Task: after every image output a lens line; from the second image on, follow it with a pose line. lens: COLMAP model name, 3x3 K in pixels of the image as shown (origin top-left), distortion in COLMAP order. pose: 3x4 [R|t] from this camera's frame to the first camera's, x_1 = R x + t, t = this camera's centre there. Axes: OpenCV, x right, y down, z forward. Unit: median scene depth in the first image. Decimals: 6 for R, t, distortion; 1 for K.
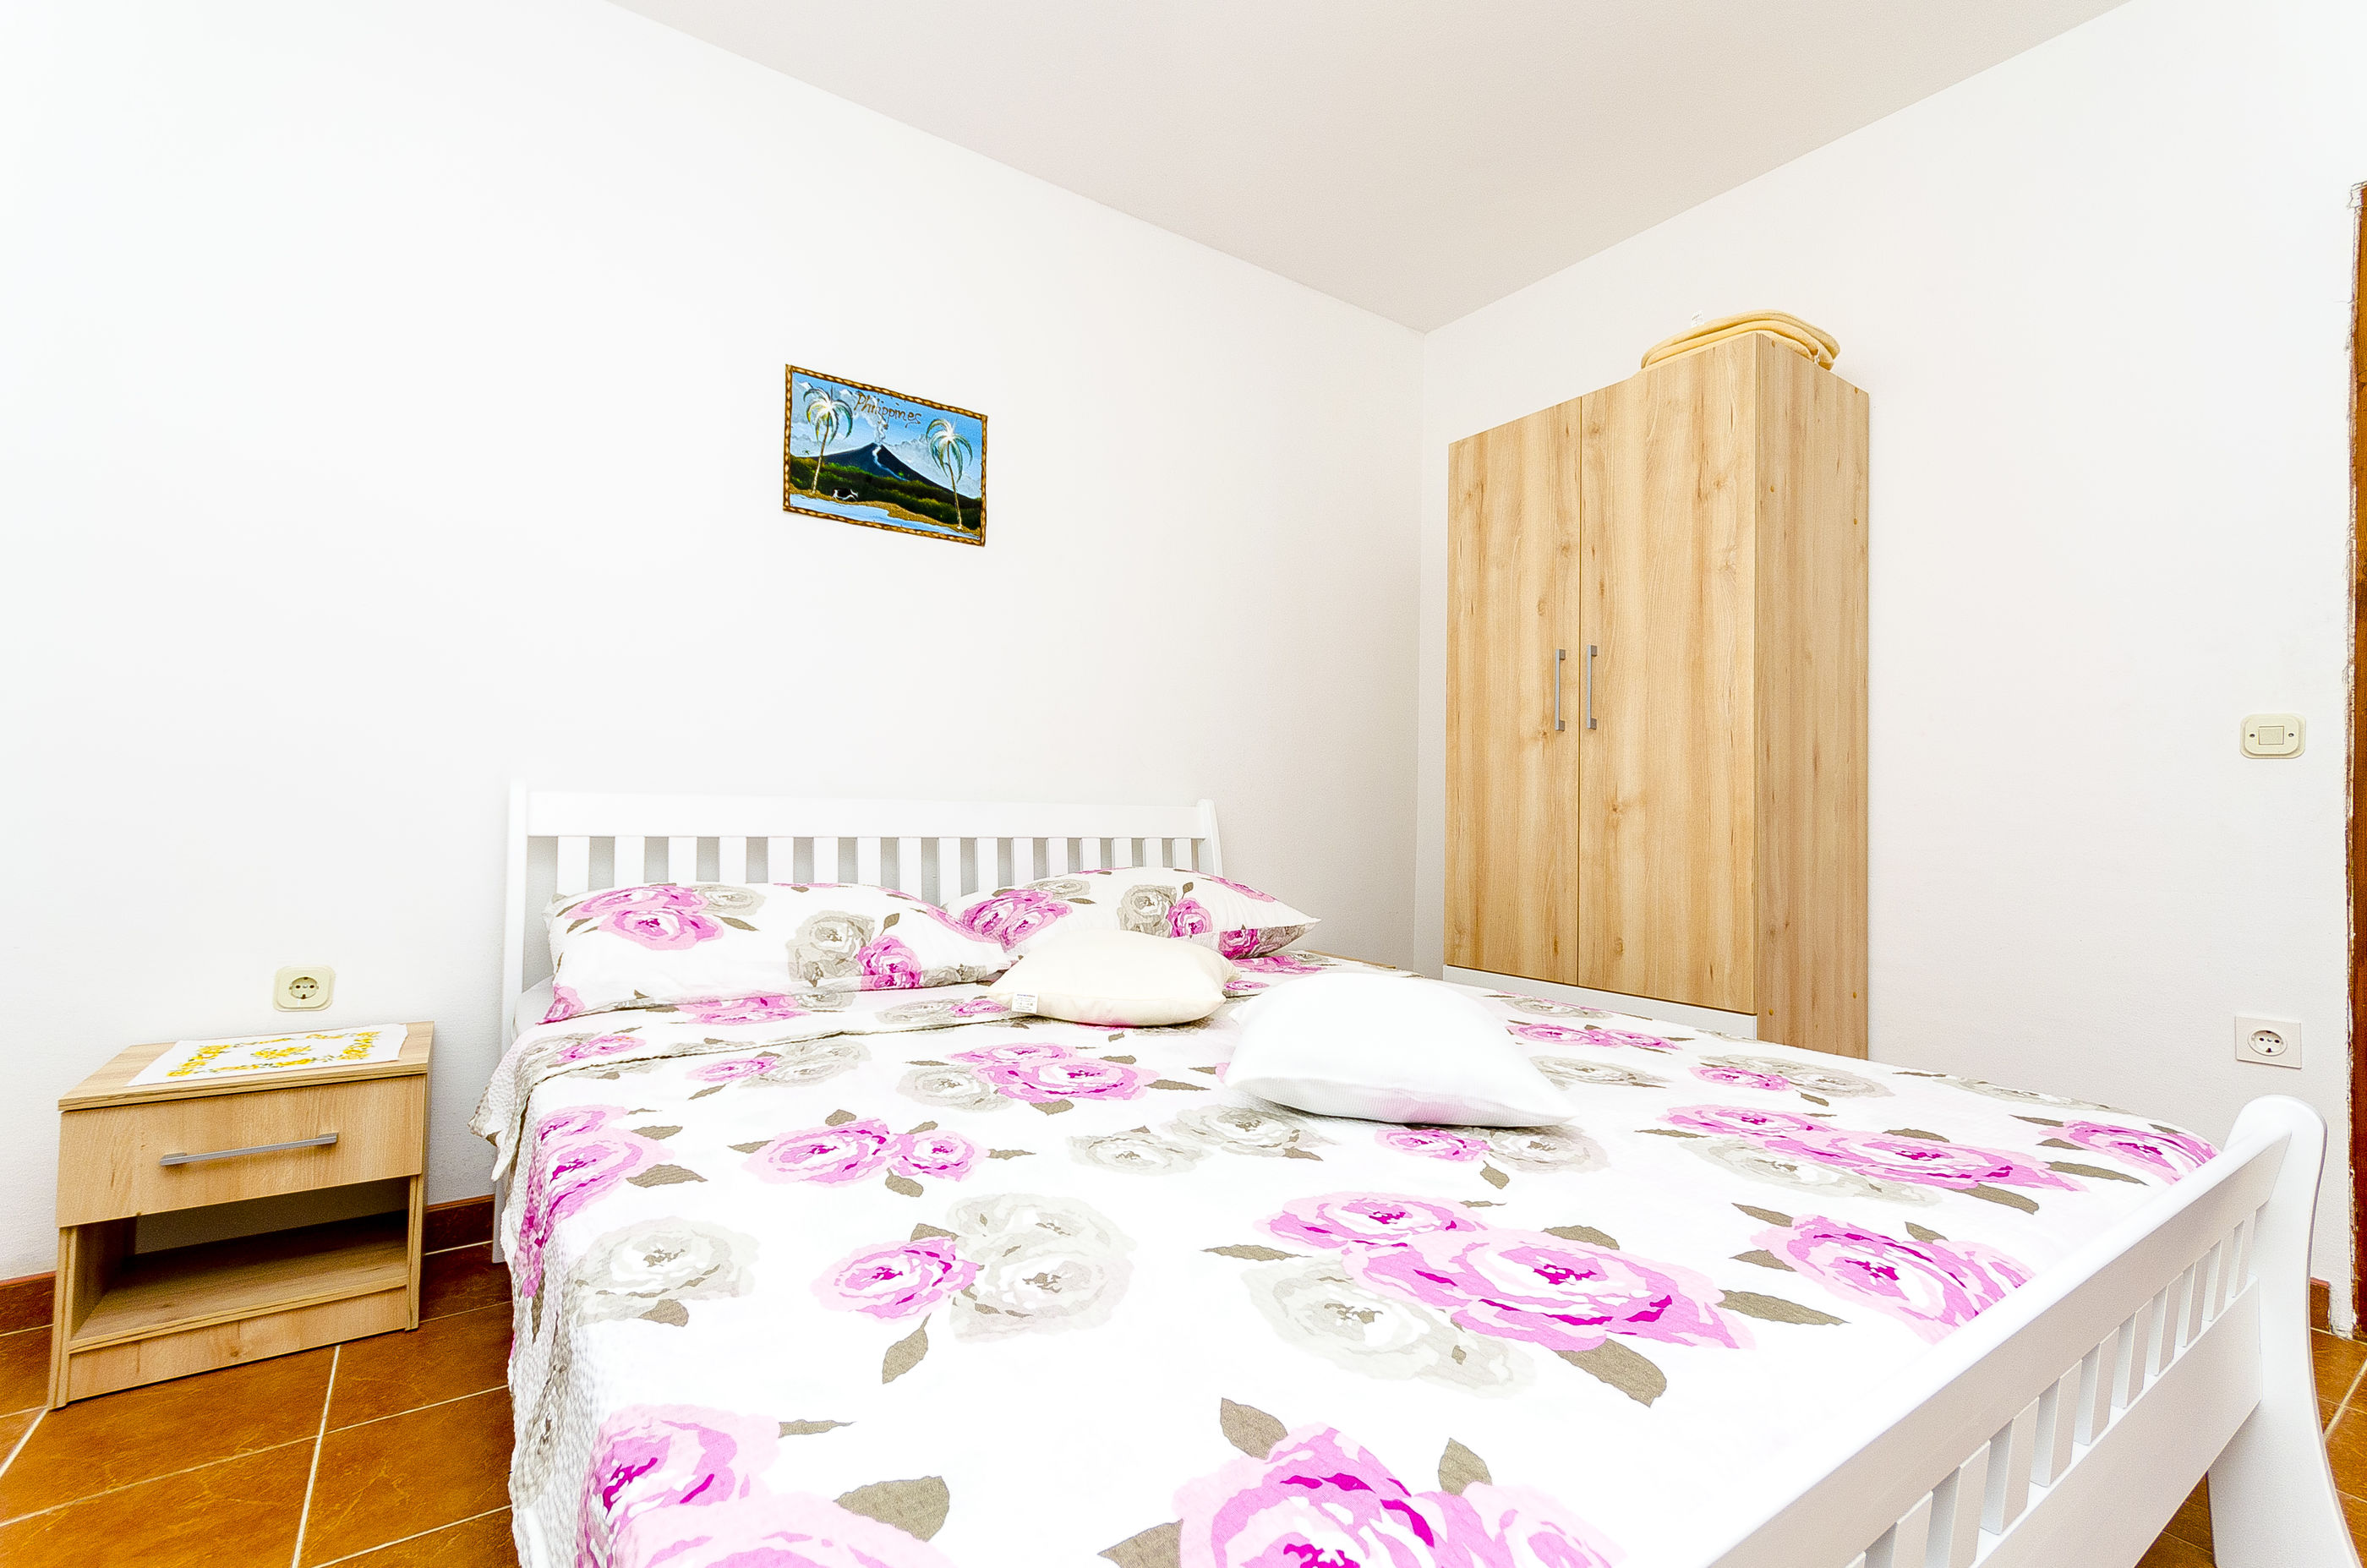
lens RADIAL K [[1049.4, 0, 1183.5], [0, 1049.4, 784.0], [0, 0, 1]] dist [-0.000700, -0.000157]
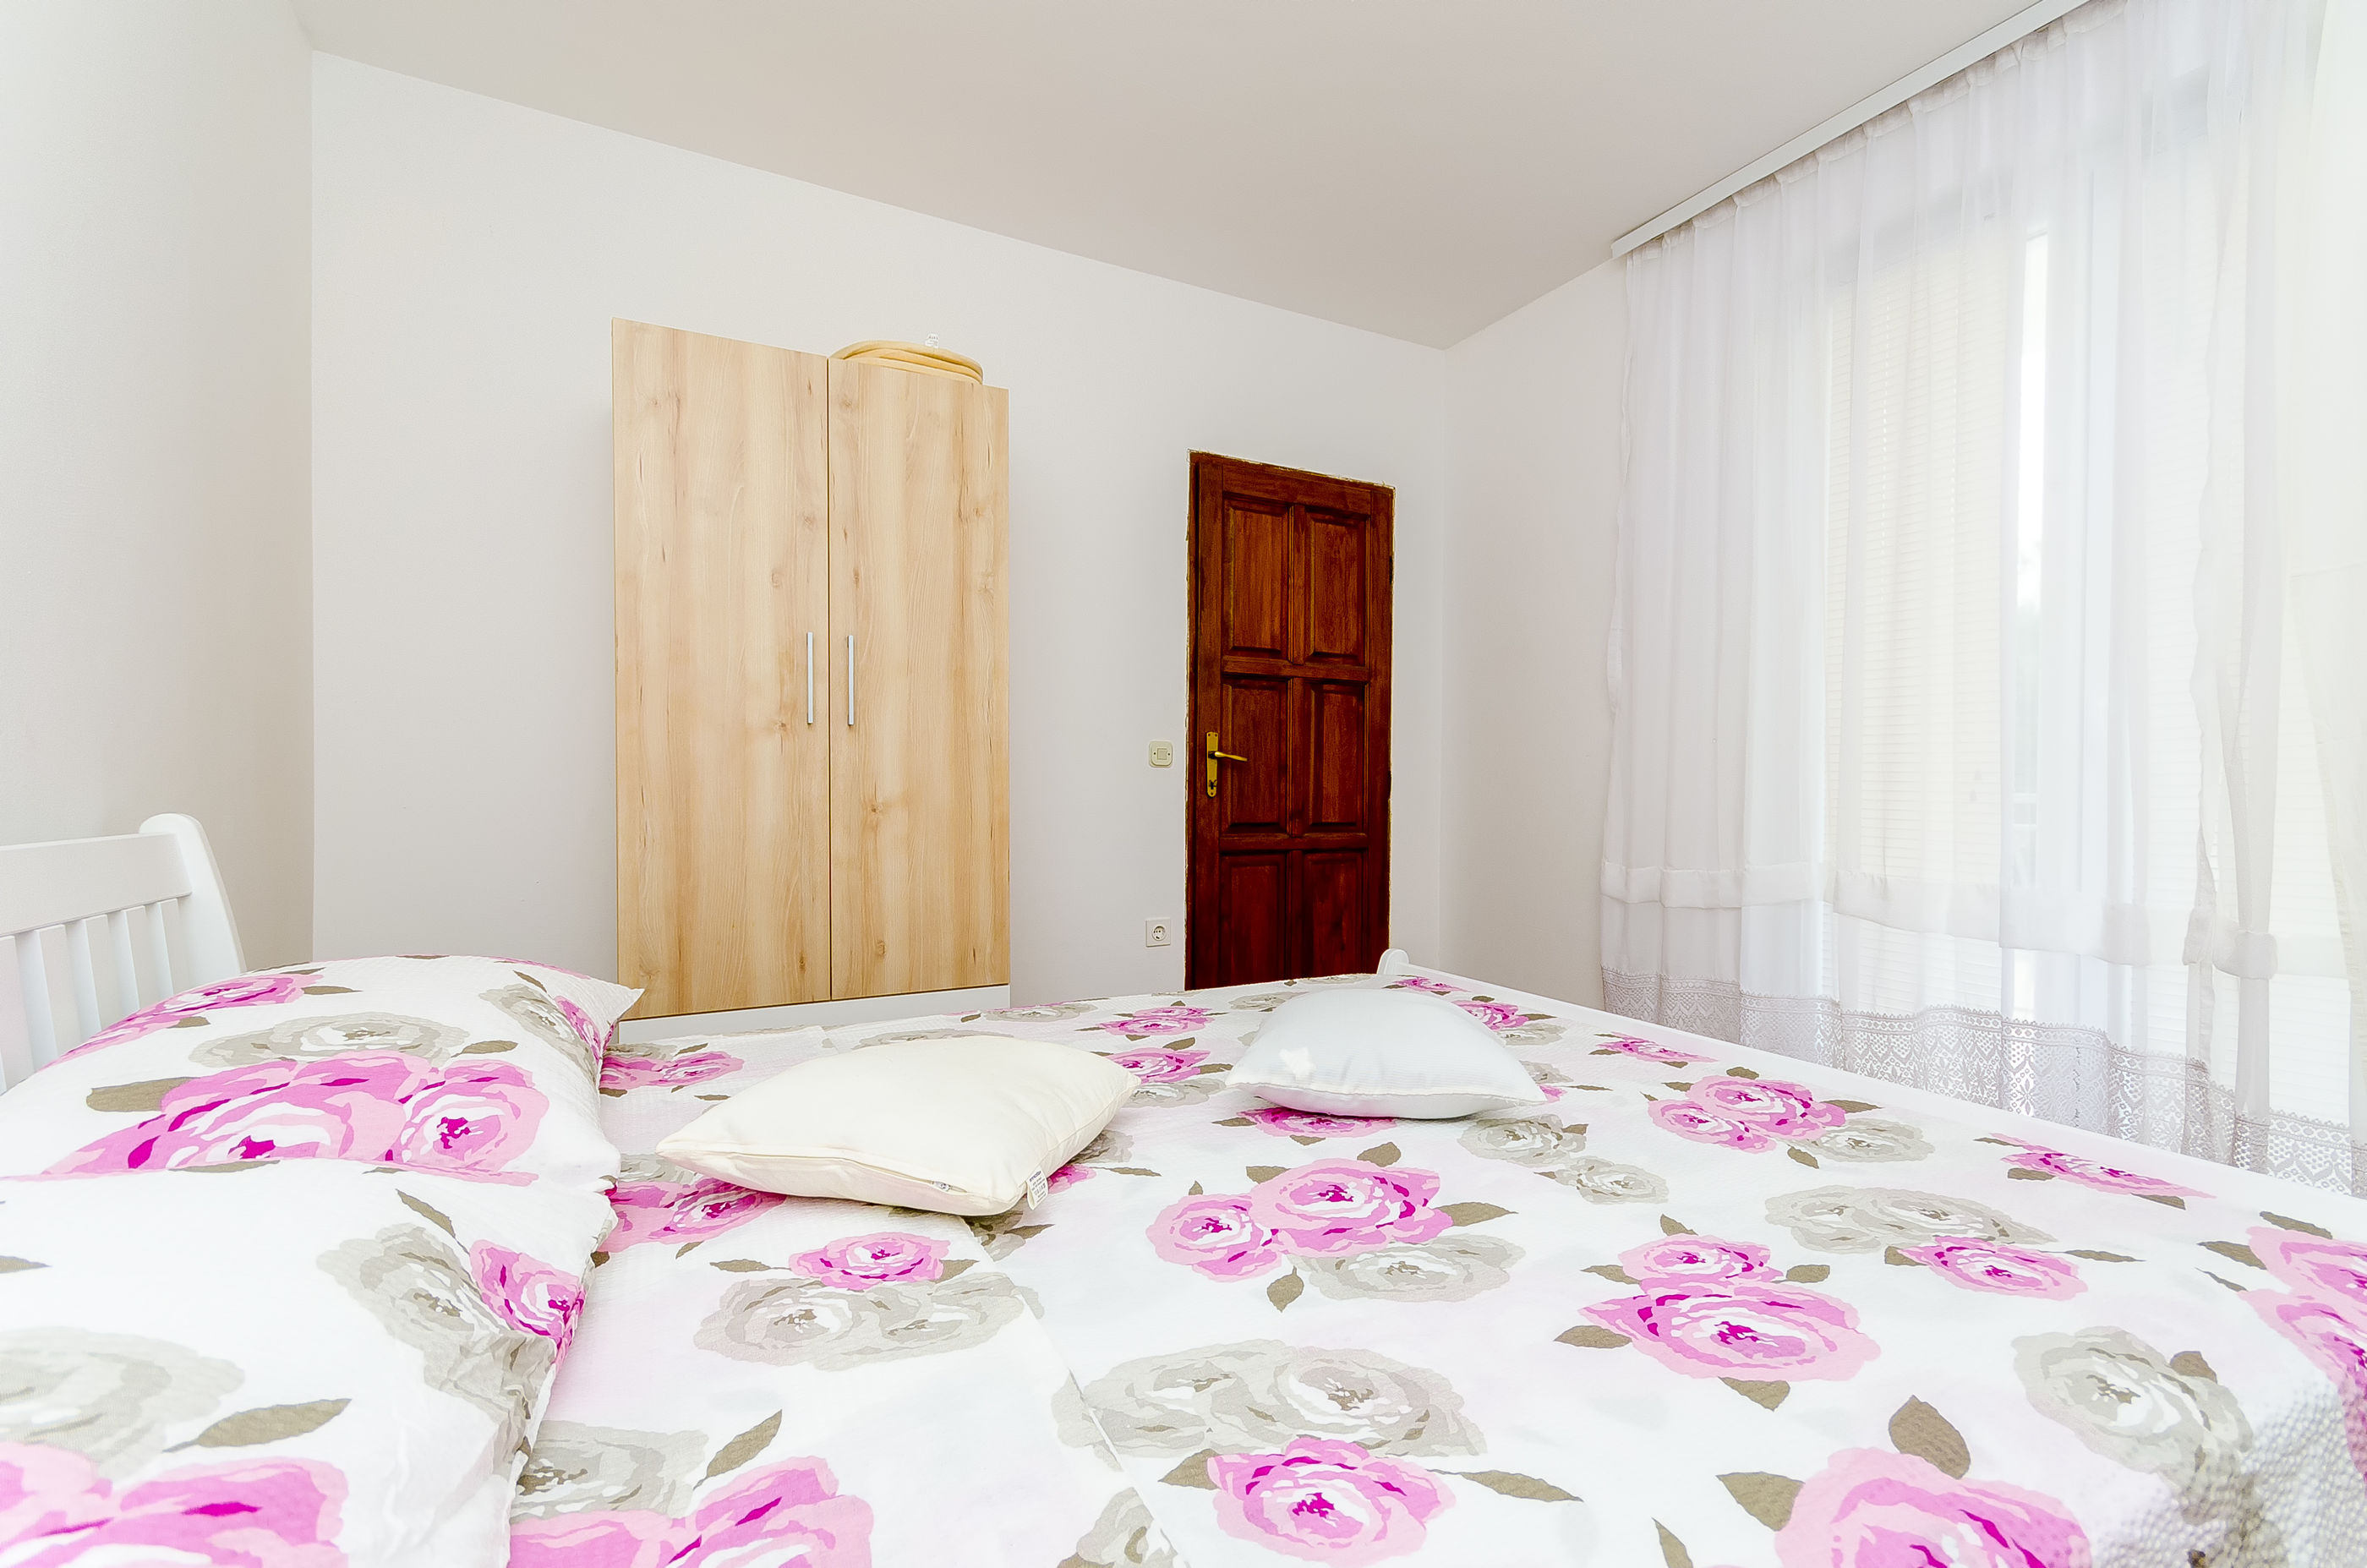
lens RADIAL K [[1036.9, 0, 1209.7], [0, 1036.9, 791.6], [0, 0, 1]] dist [0.000205, 0.000167]
pose [[0.118455, -0.026068, 0.992617, -0.538206], [-0.027274, 0.999193, 0.029496, -0.031599], [-0.992585, -0.030566, 0.117648, 0.614073]]
